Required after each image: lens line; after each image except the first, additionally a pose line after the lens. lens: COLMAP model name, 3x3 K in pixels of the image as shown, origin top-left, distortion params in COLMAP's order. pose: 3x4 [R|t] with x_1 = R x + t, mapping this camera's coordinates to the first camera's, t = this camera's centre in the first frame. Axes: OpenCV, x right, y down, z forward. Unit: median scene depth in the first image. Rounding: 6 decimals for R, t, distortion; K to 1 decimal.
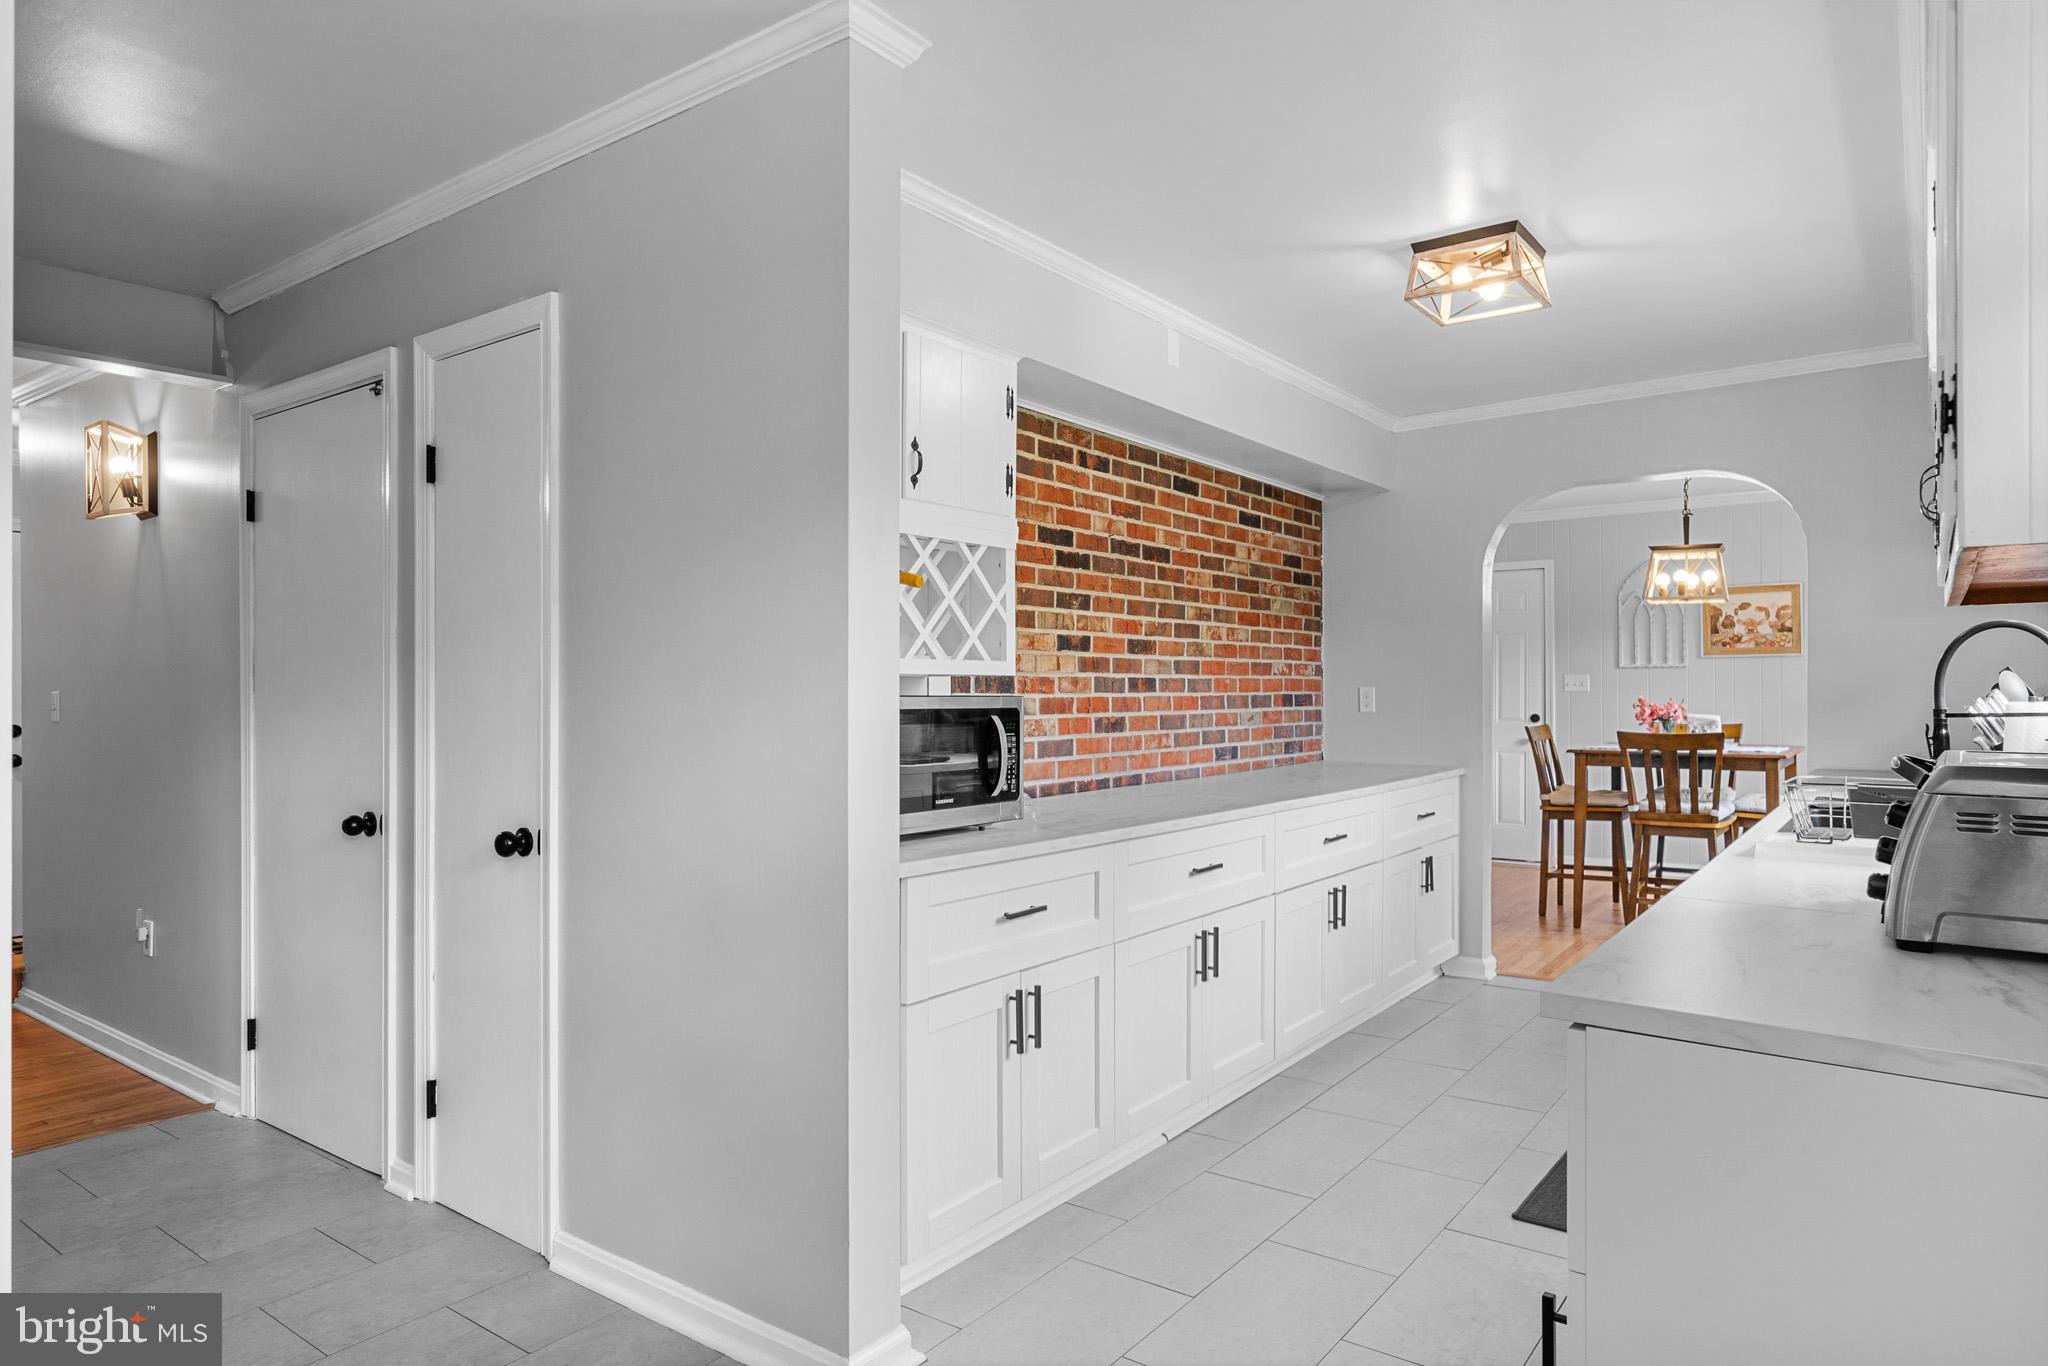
lens RADIAL K [[1223.5, 0, 1025.2], [0, 1223.5, 686.4], [0, 0, 1]] dist [0.000221, 0.000049]
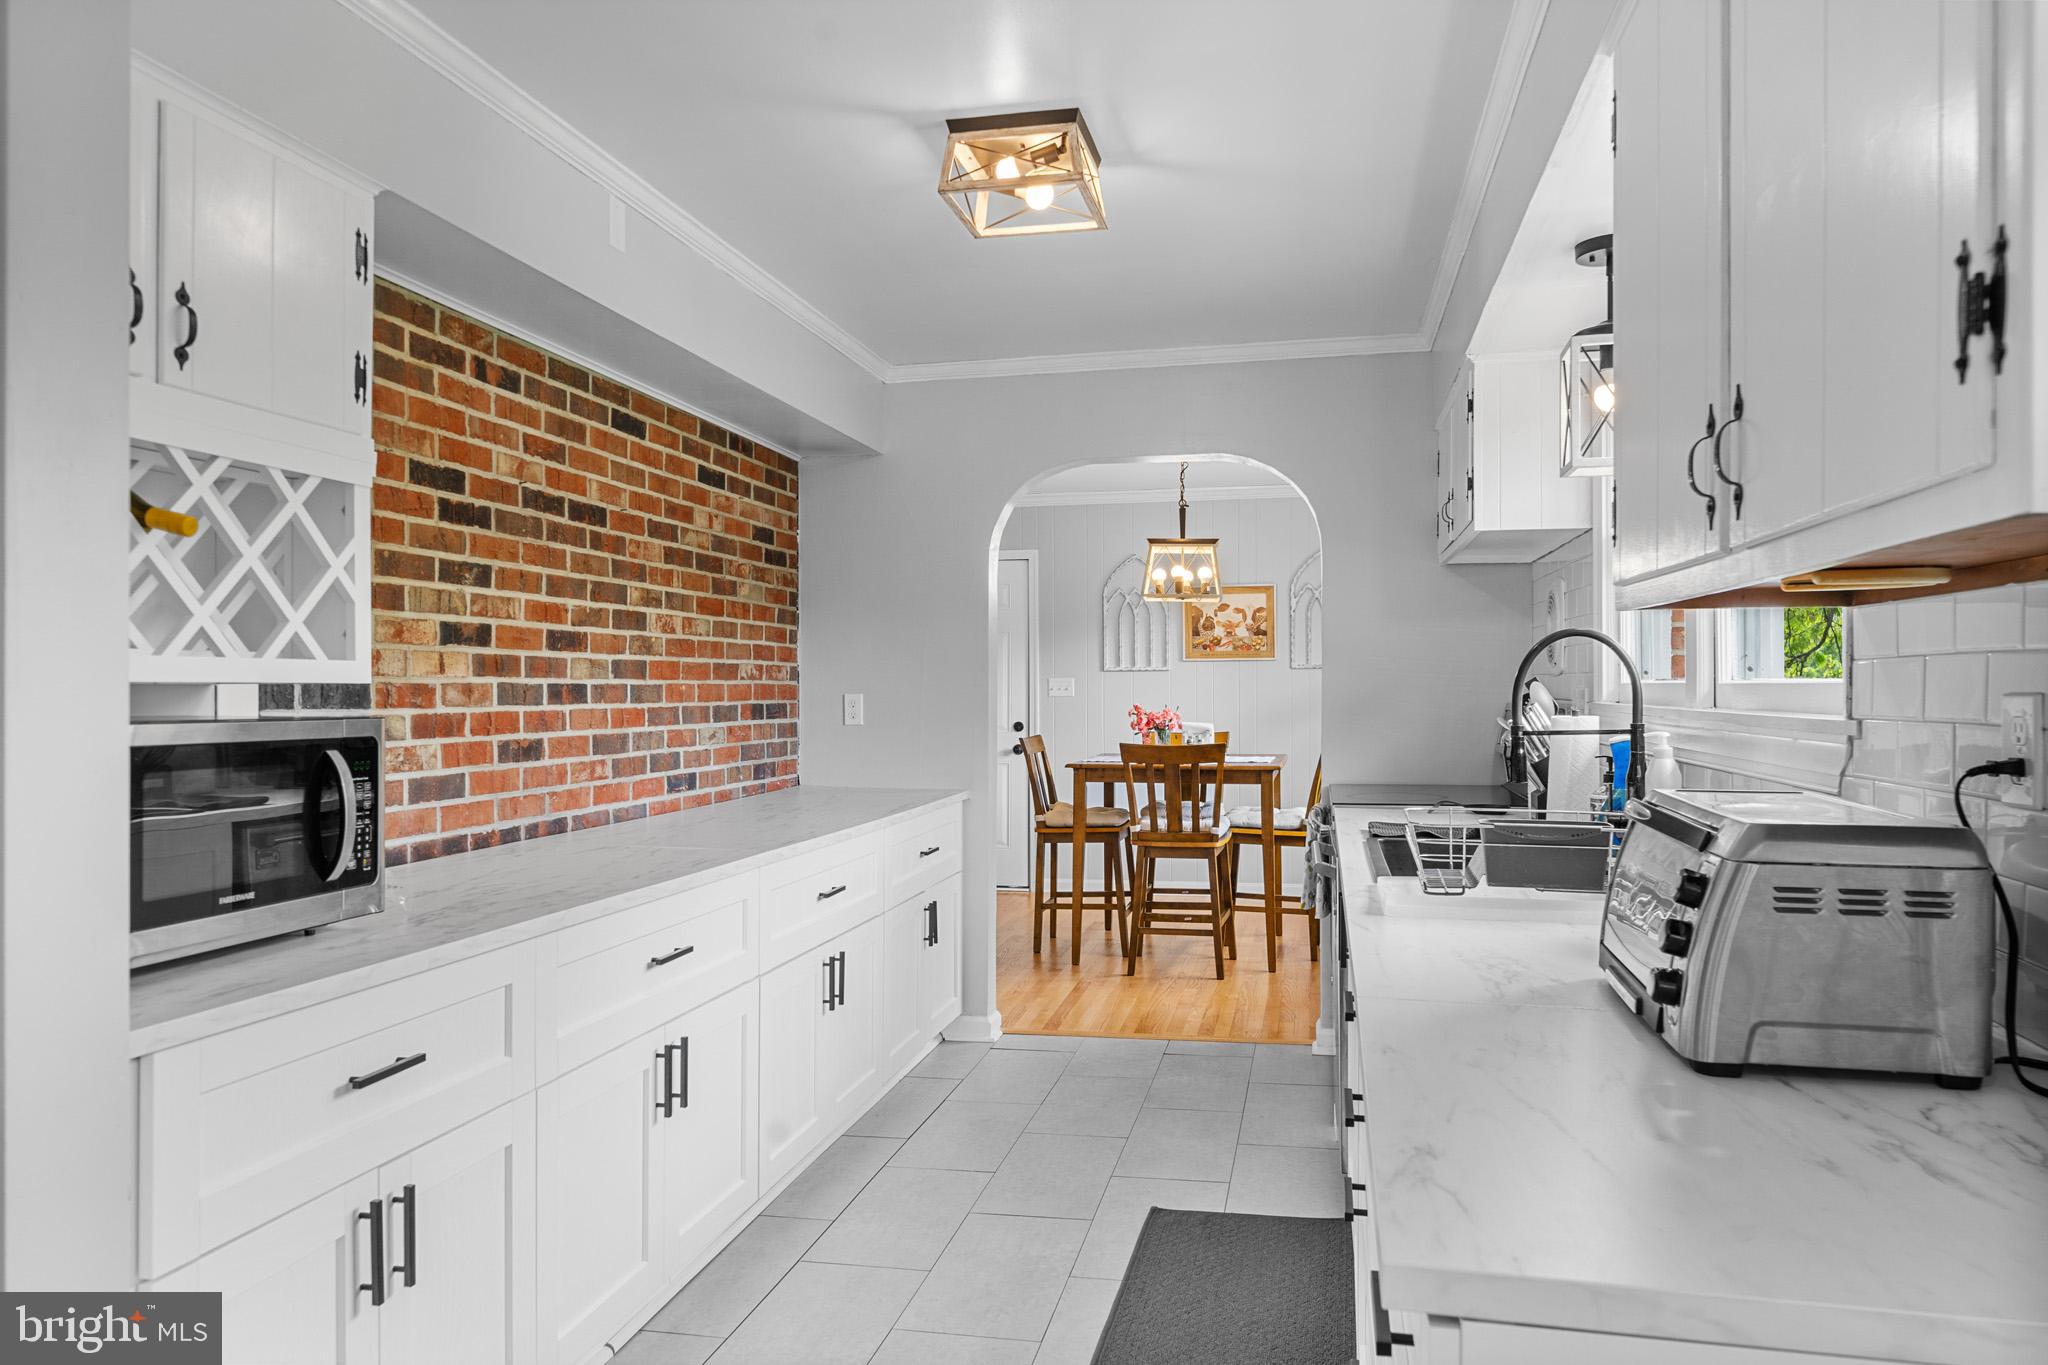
lens RADIAL K [[1369.3, 0, 1031.6], [0, 1369.3, 691.6], [0, 0, 1]] dist [-0.002052, 0.005420]
pose [[0.905519, -0.000026, 0.424305, 0.000878], [-0.001852, 0.999990, 0.004013, -0.006494], [-0.424301, -0.004419, 0.905510, 0.163014]]
